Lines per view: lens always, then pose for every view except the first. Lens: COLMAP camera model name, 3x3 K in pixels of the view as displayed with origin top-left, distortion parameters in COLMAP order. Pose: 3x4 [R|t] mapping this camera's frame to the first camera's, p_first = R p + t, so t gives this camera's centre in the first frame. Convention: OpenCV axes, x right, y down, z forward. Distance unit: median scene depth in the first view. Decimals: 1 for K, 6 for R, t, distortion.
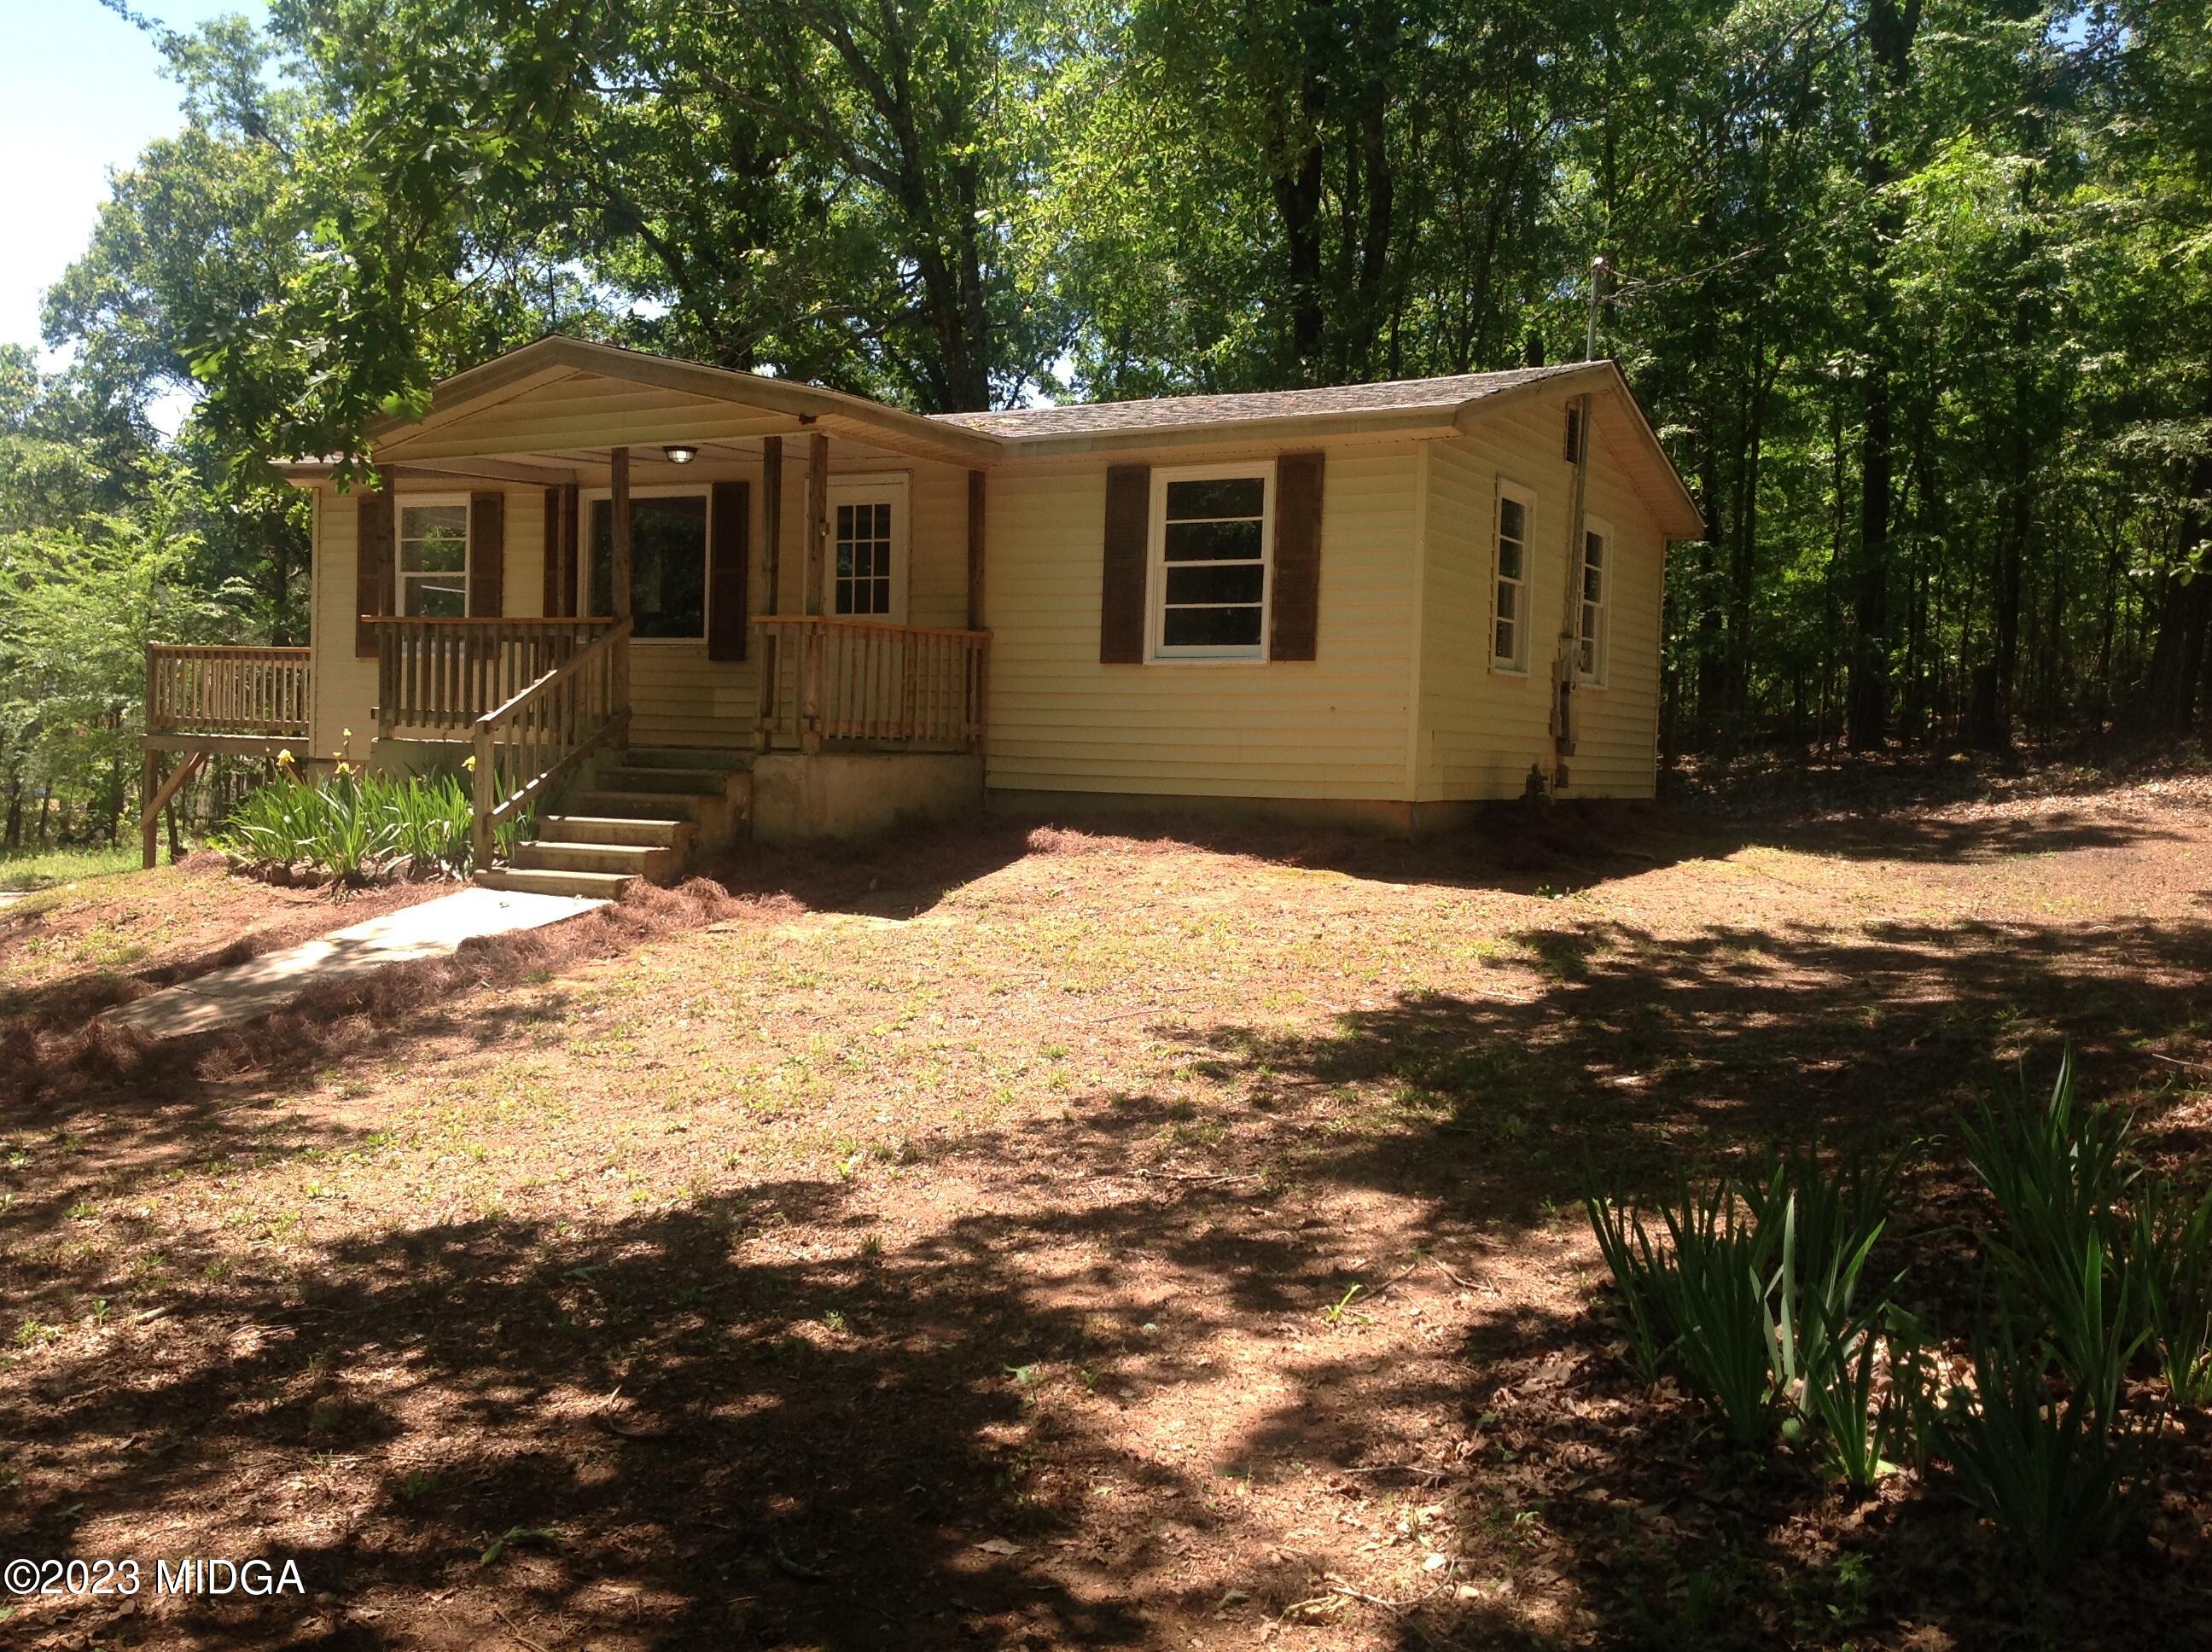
lens RADIAL K [[2114.4, 0, 1106.0], [0, 2114.4, 826.0], [0, 0, 1]] dist [0.192912, -0.473345]
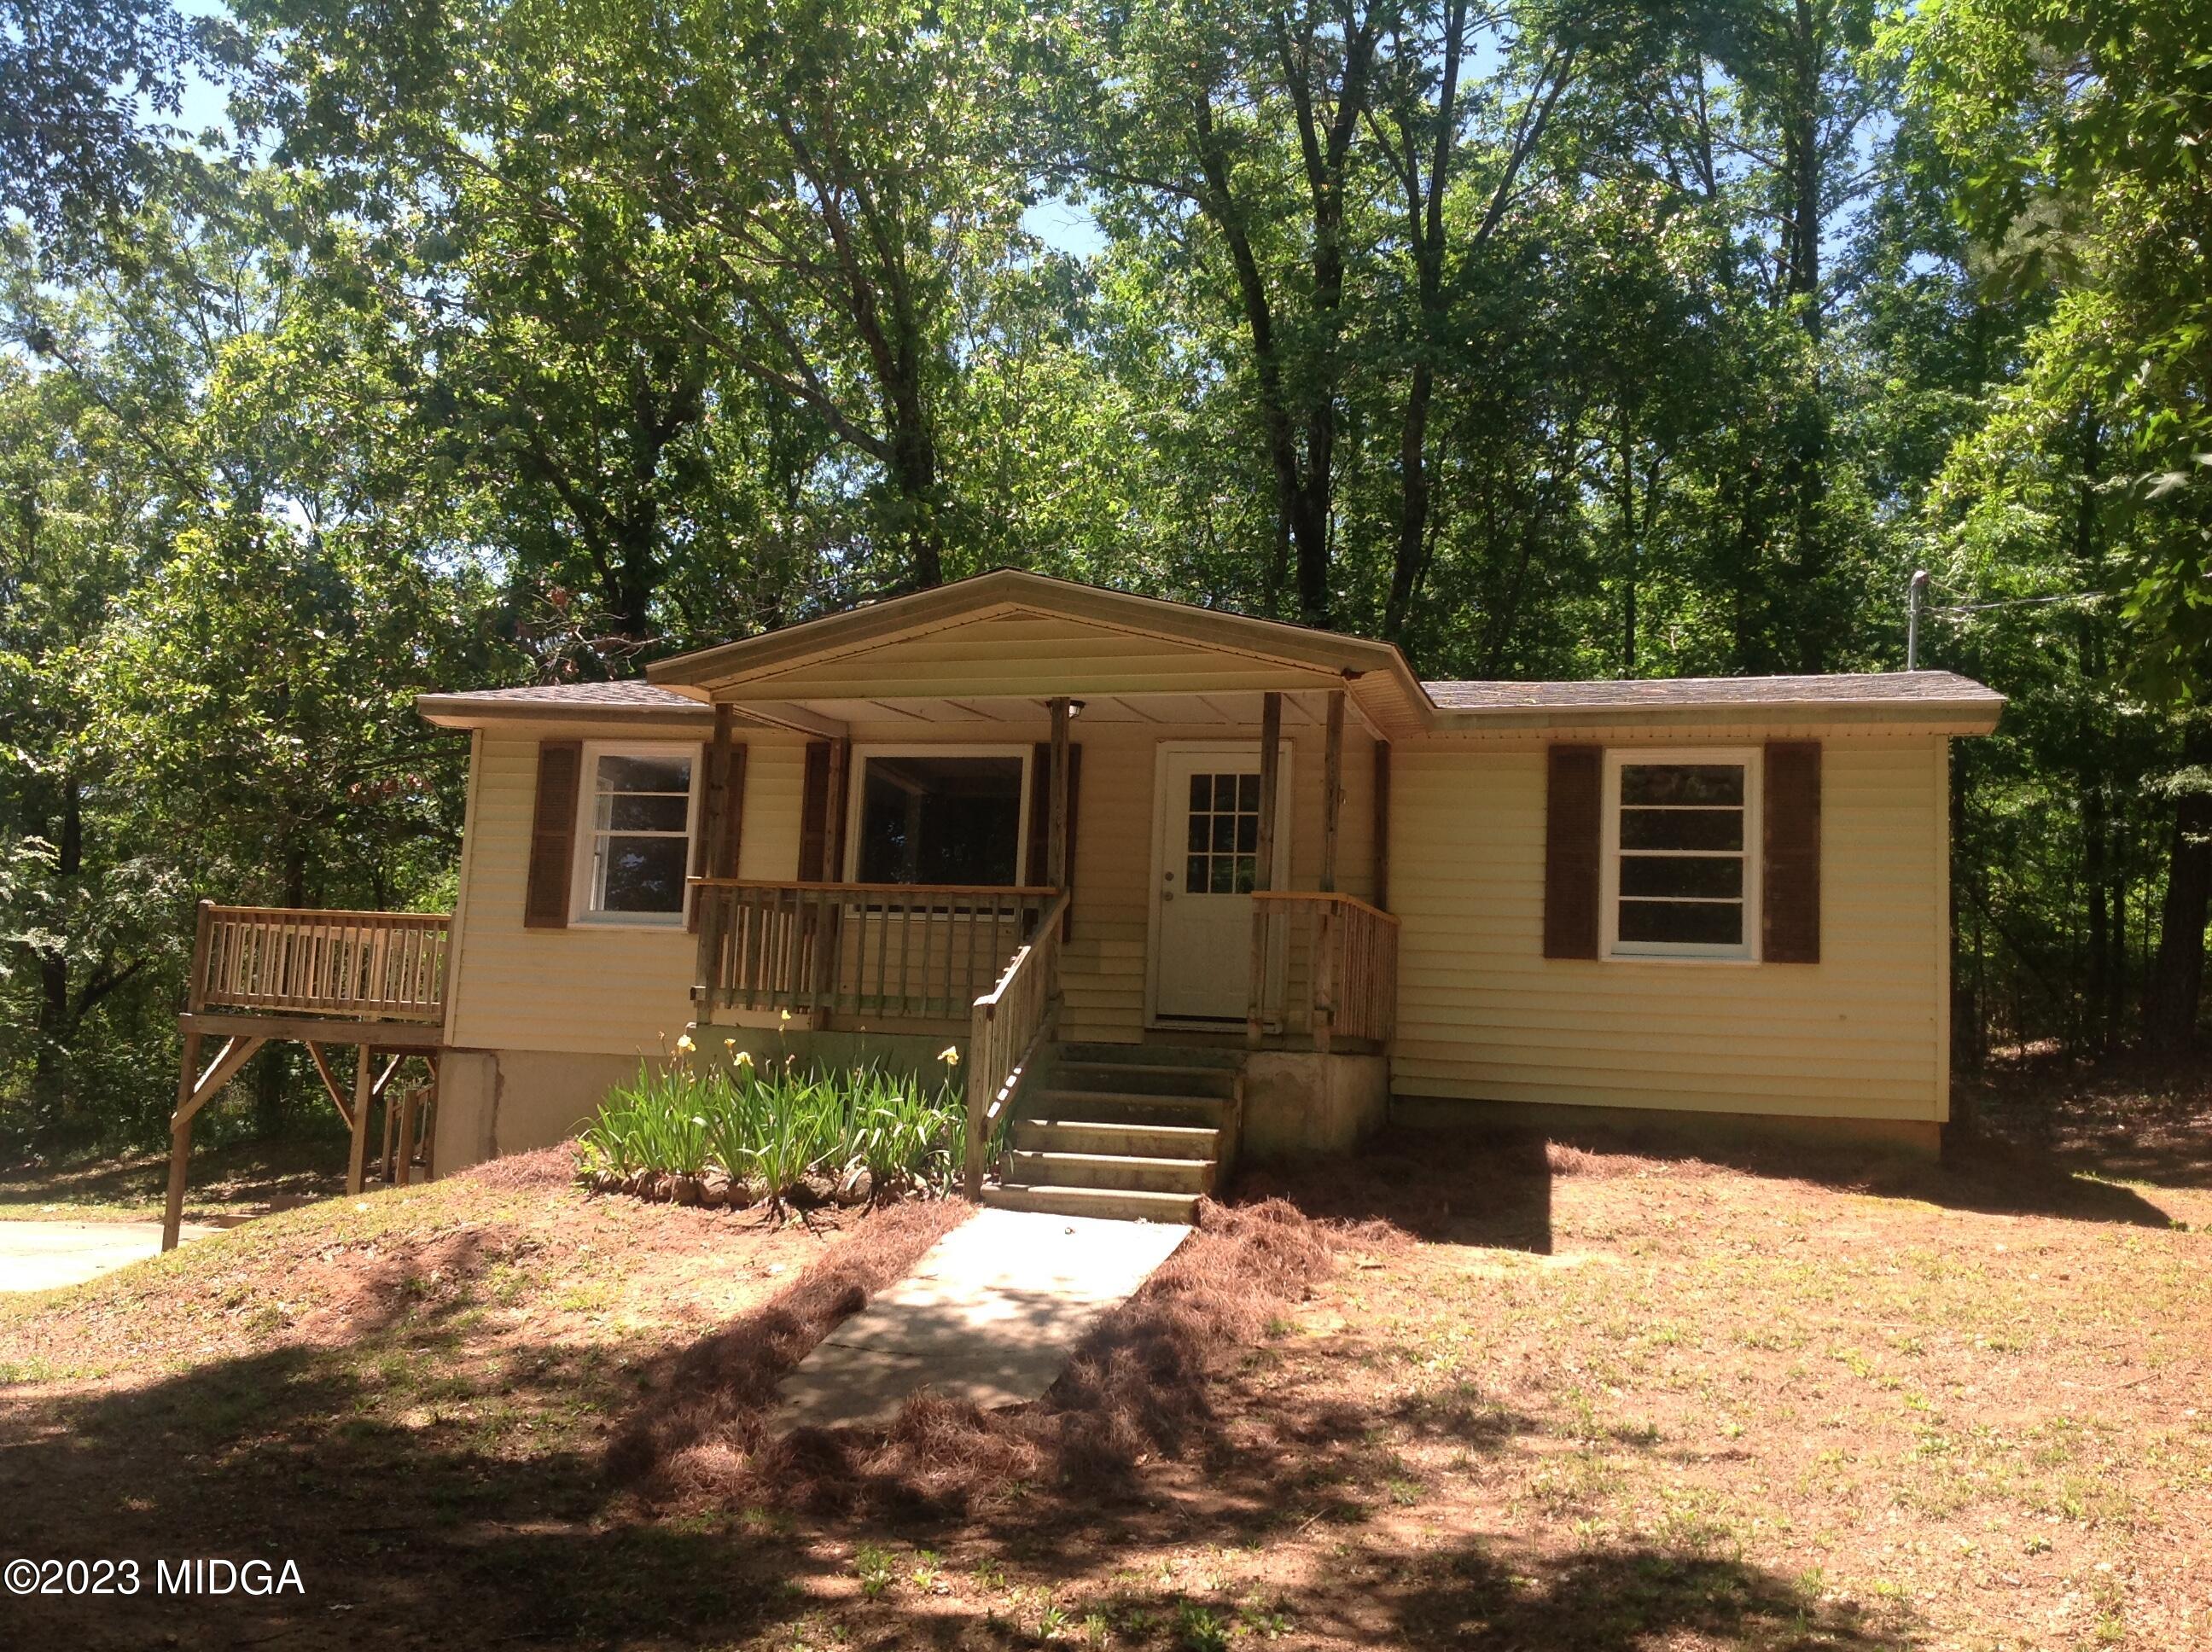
lens RADIAL K [[2114.4, 0, 1106.0], [0, 2114.4, 826.0], [0, 0, 1]] dist [0.192912, -0.473345]
pose [[0.973121, 0.045481, 0.225759, -0.401078], [-0.012034, 0.989008, -0.147372, 0.003304], [-0.229980, 0.140694, 0.962972, 0.167136]]
